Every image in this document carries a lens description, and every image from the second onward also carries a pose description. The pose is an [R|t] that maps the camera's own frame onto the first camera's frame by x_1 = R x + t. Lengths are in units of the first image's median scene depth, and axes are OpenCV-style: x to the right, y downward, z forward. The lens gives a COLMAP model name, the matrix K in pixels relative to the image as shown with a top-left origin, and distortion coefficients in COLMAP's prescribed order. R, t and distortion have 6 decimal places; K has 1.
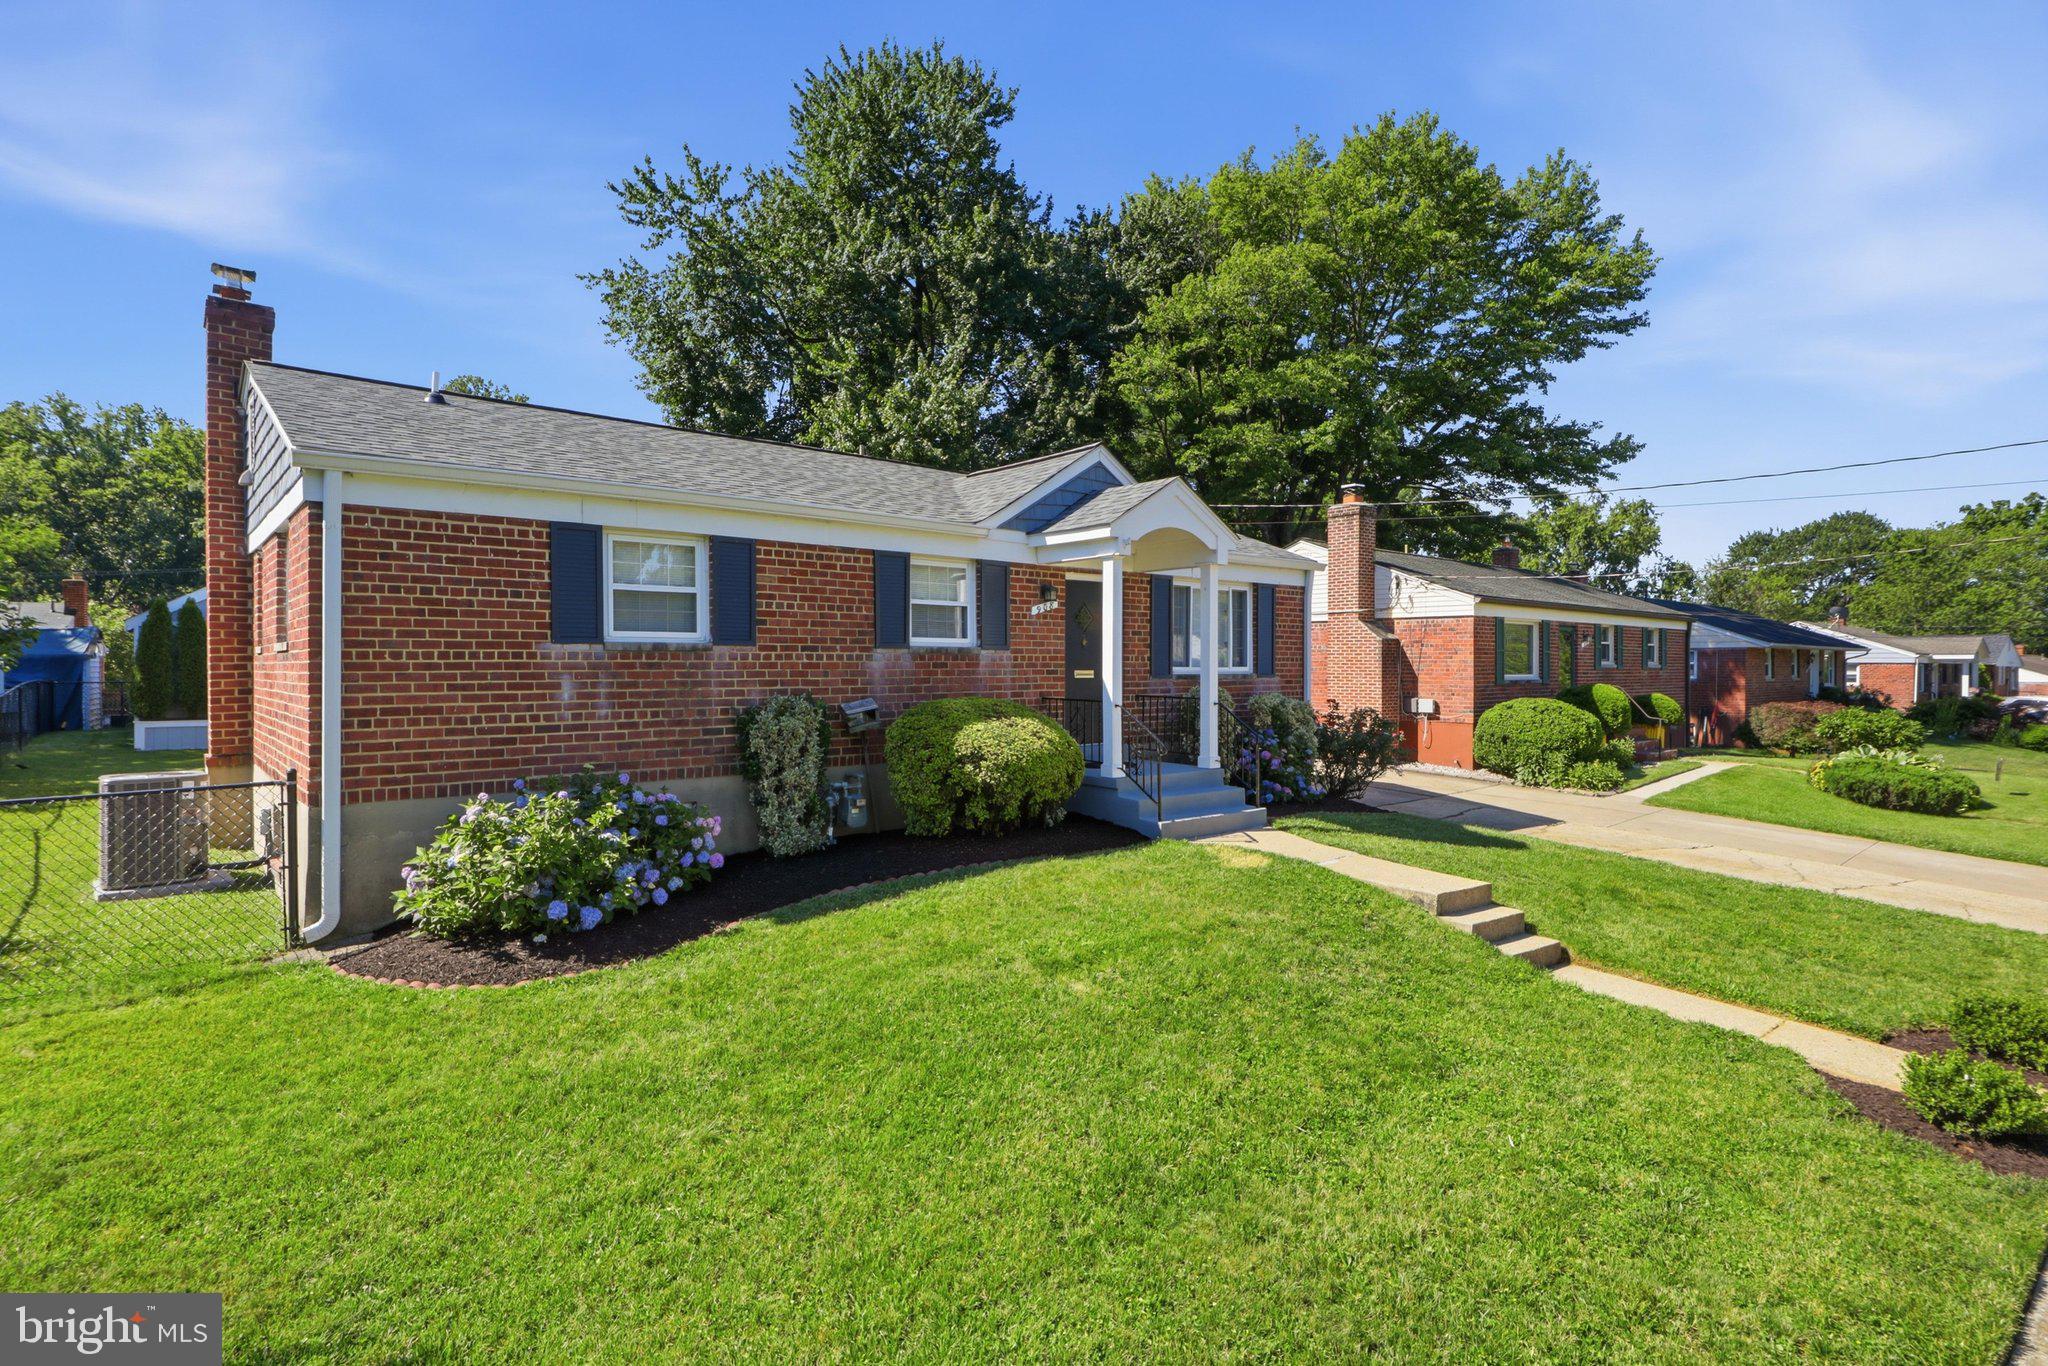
lens RADIAL K [[1004.7, 0, 1027.1], [0, 1004.7, 692.4], [0, 0, 1]] dist [0.023478, -0.001127]
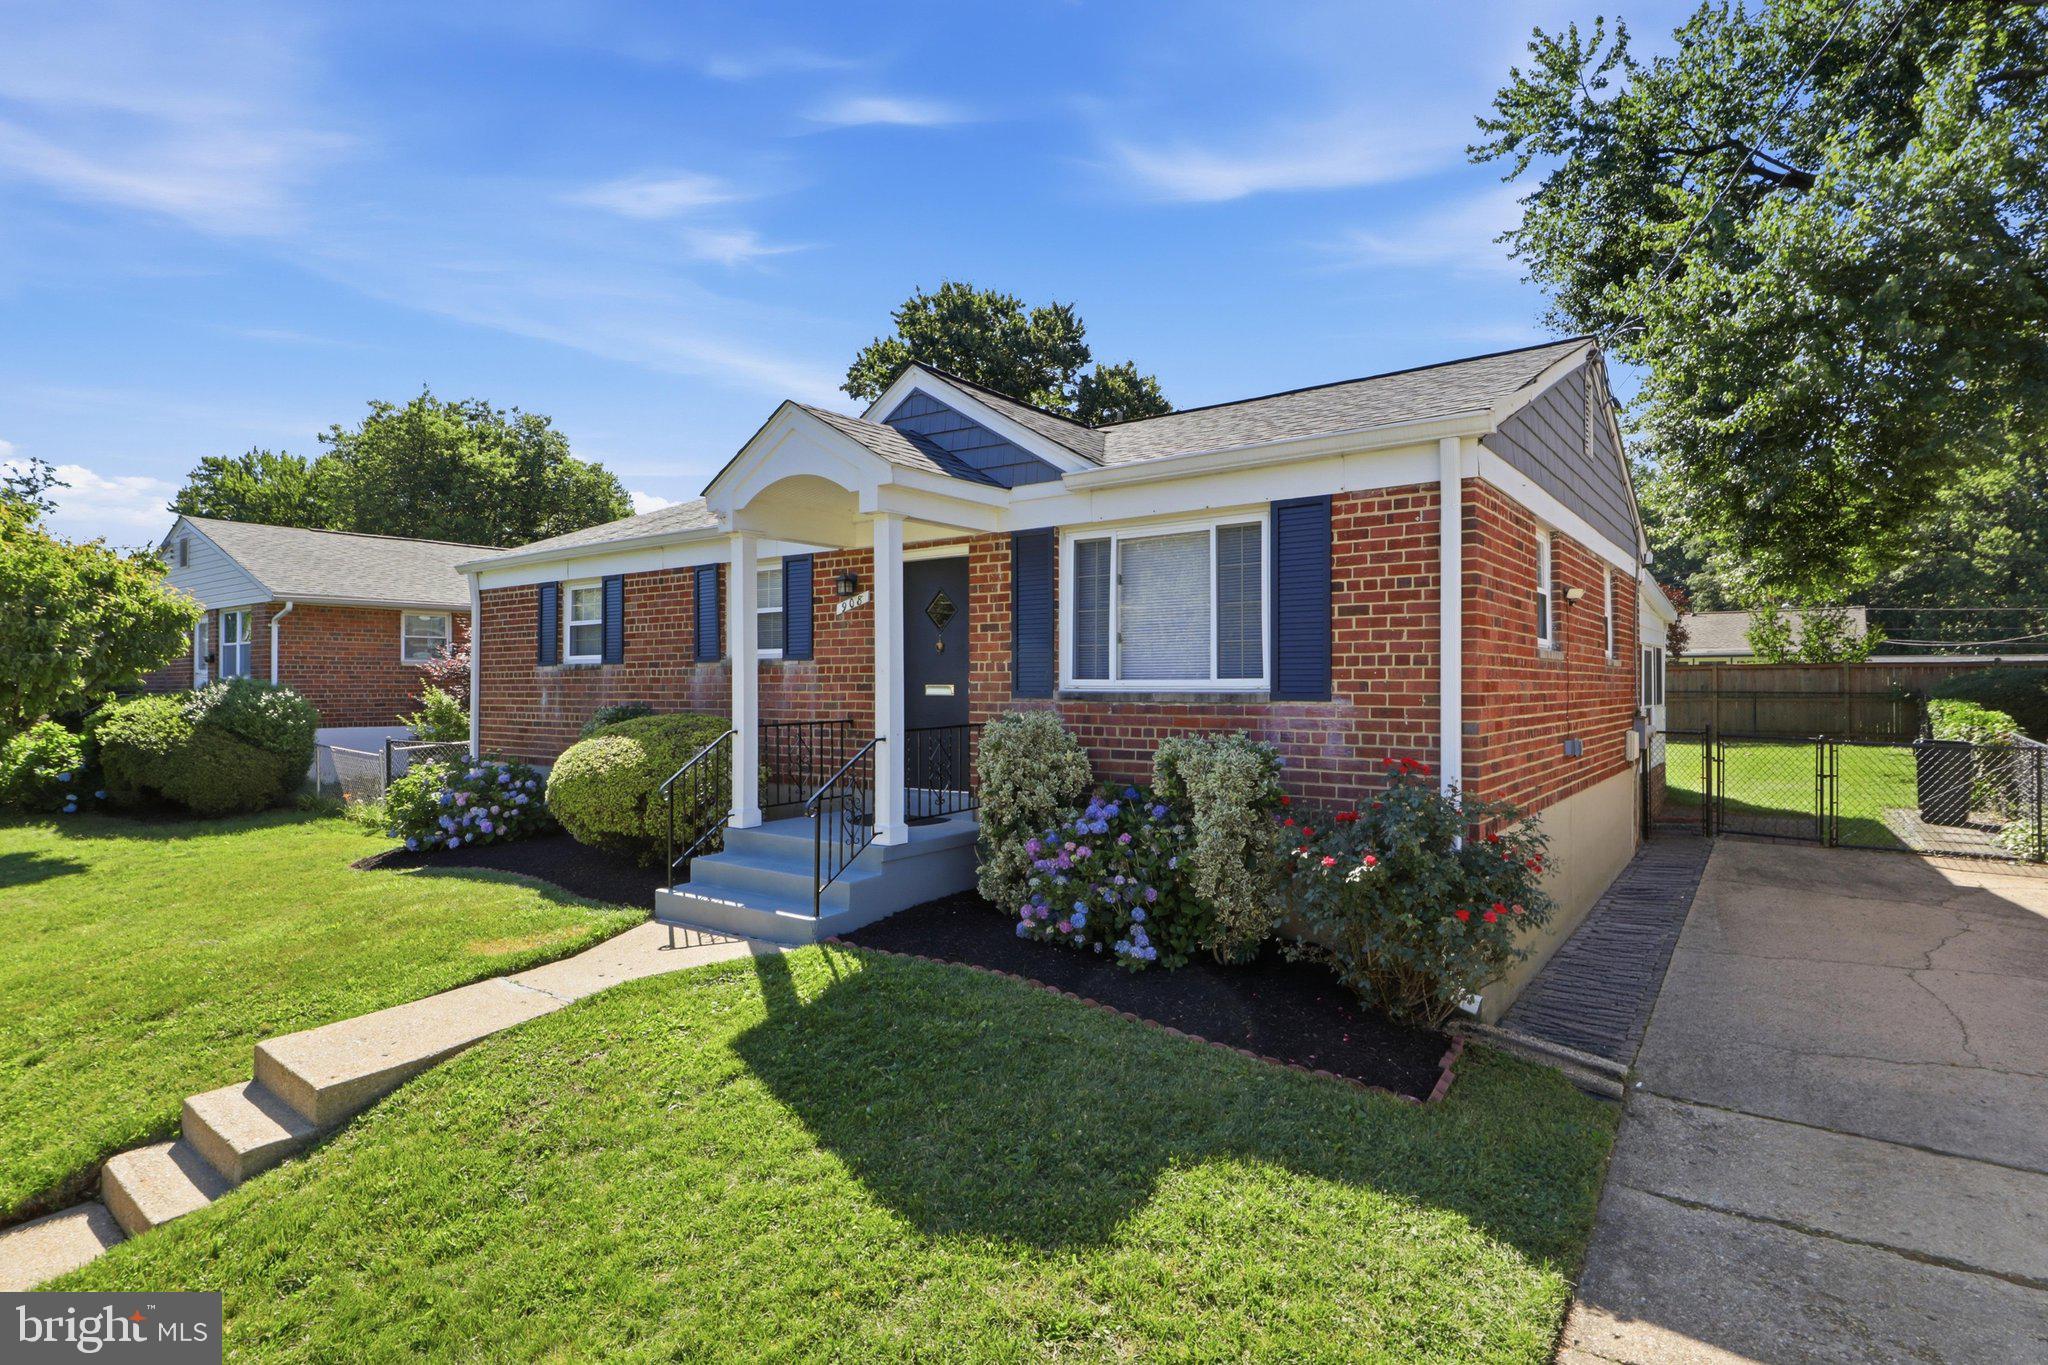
lens RADIAL K [[1004.7, 0, 1027.1], [0, 1004.7, 691.9], [0, 0, 1]] dist [0.023478, -0.001127]
pose [[0.239017, 0.001691, -0.971014, 0.817105], [-0.027693, 0.999604, -0.005076, -0.016745], [0.970620, 0.028104, 0.238969, 0.968118]]
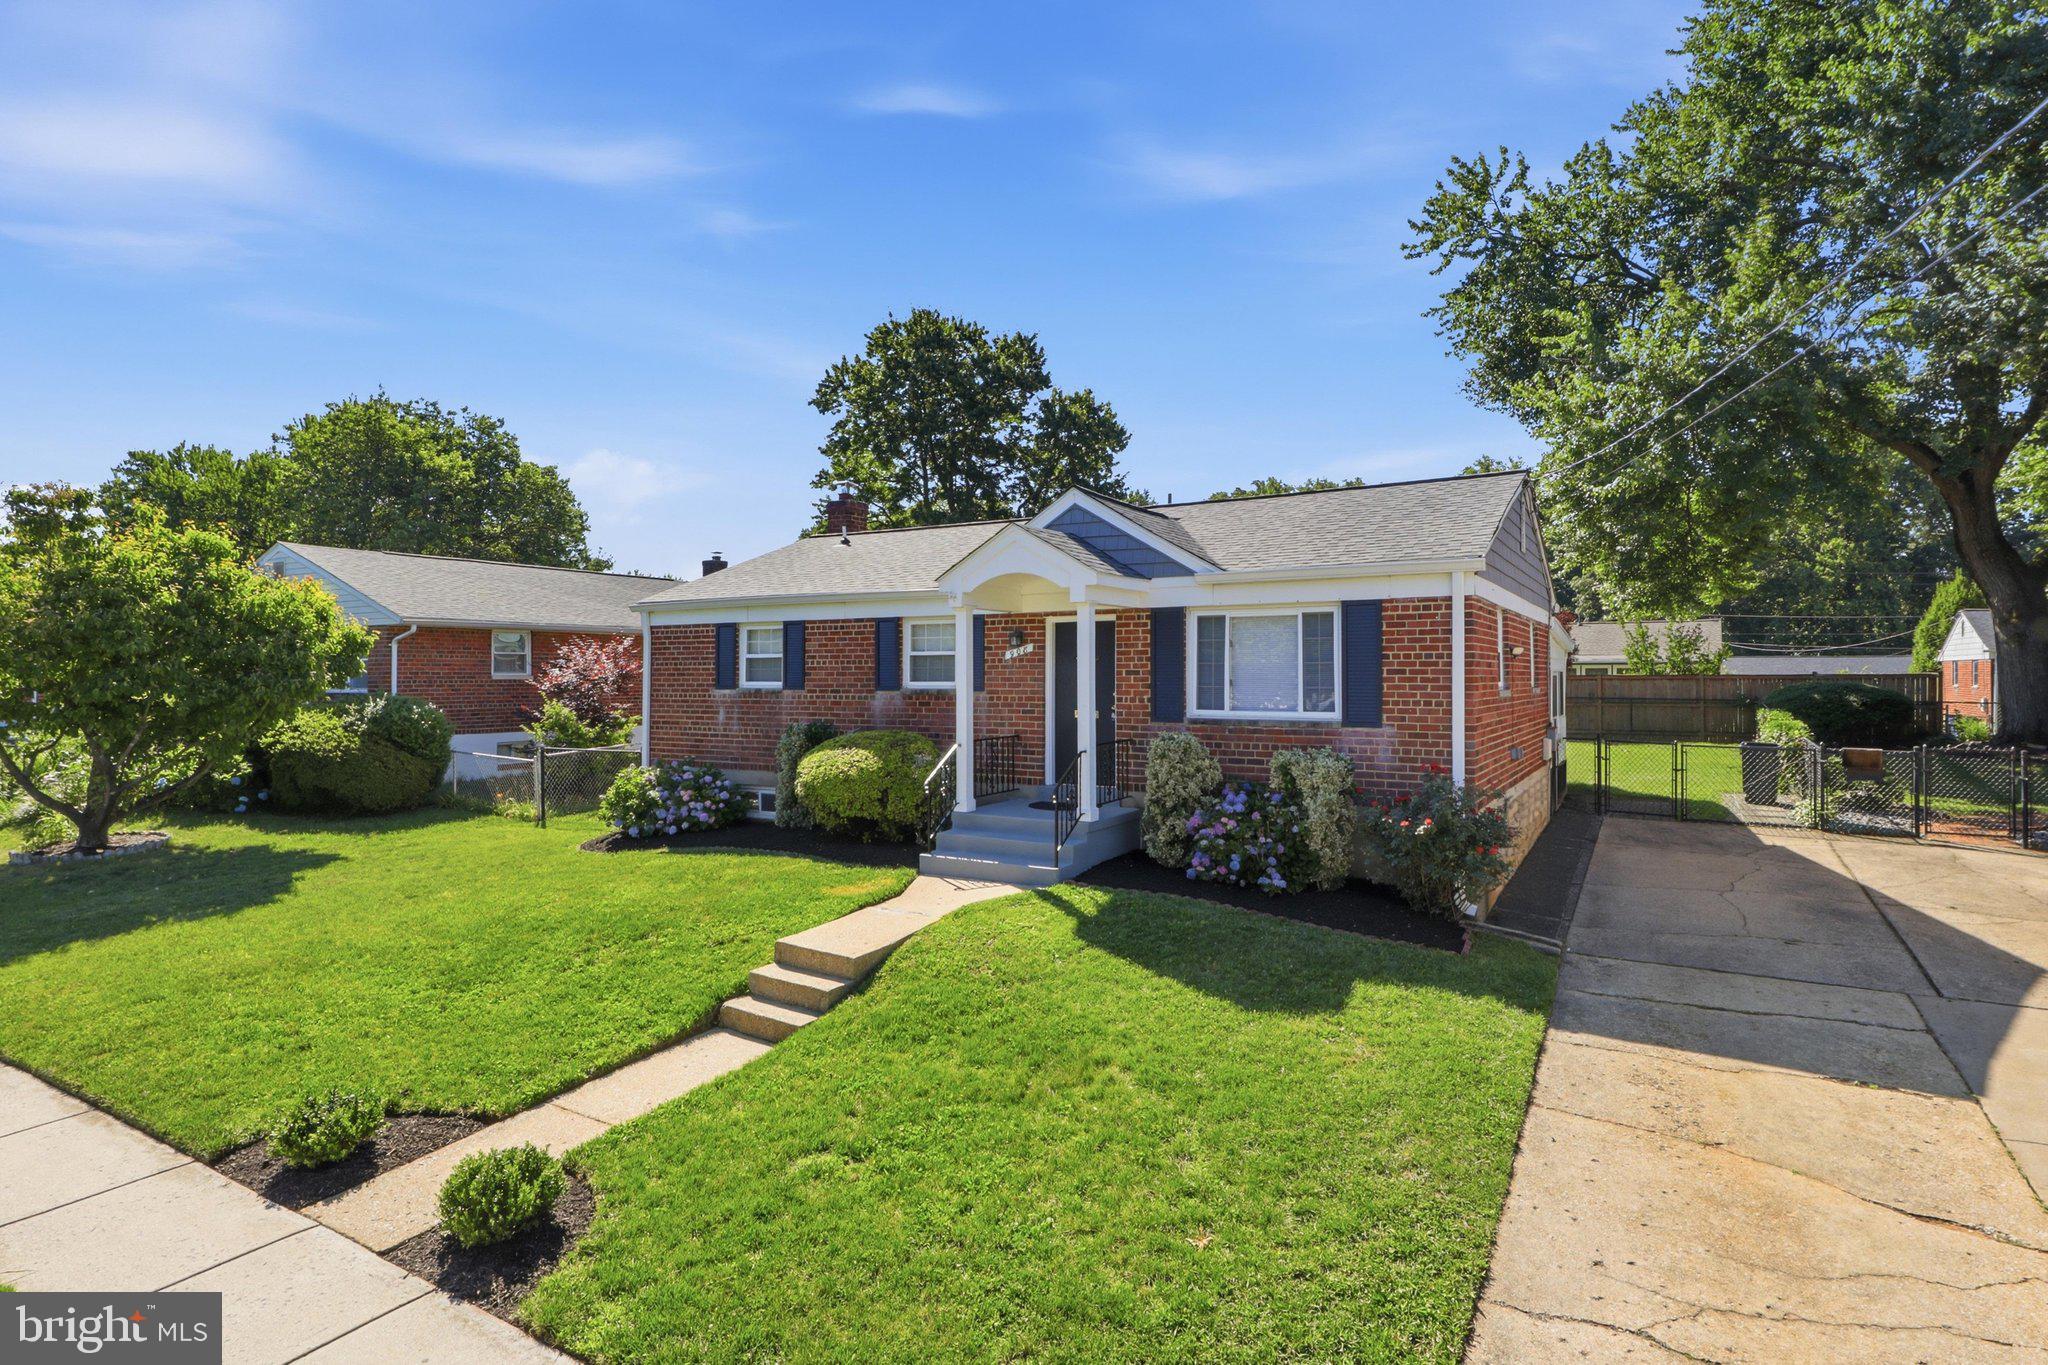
lens RADIAL K [[1031.6, 0, 1022.4], [0, 1031.6, 676.2], [0, 0, 1]] dist [0.021343, -0.000289]
pose [[0.326373, -0.006219, -0.945221, 1.083072], [-0.027147, 0.999504, -0.015950, -0.041794], [0.944851, 0.030865, 0.326042, 0.658767]]
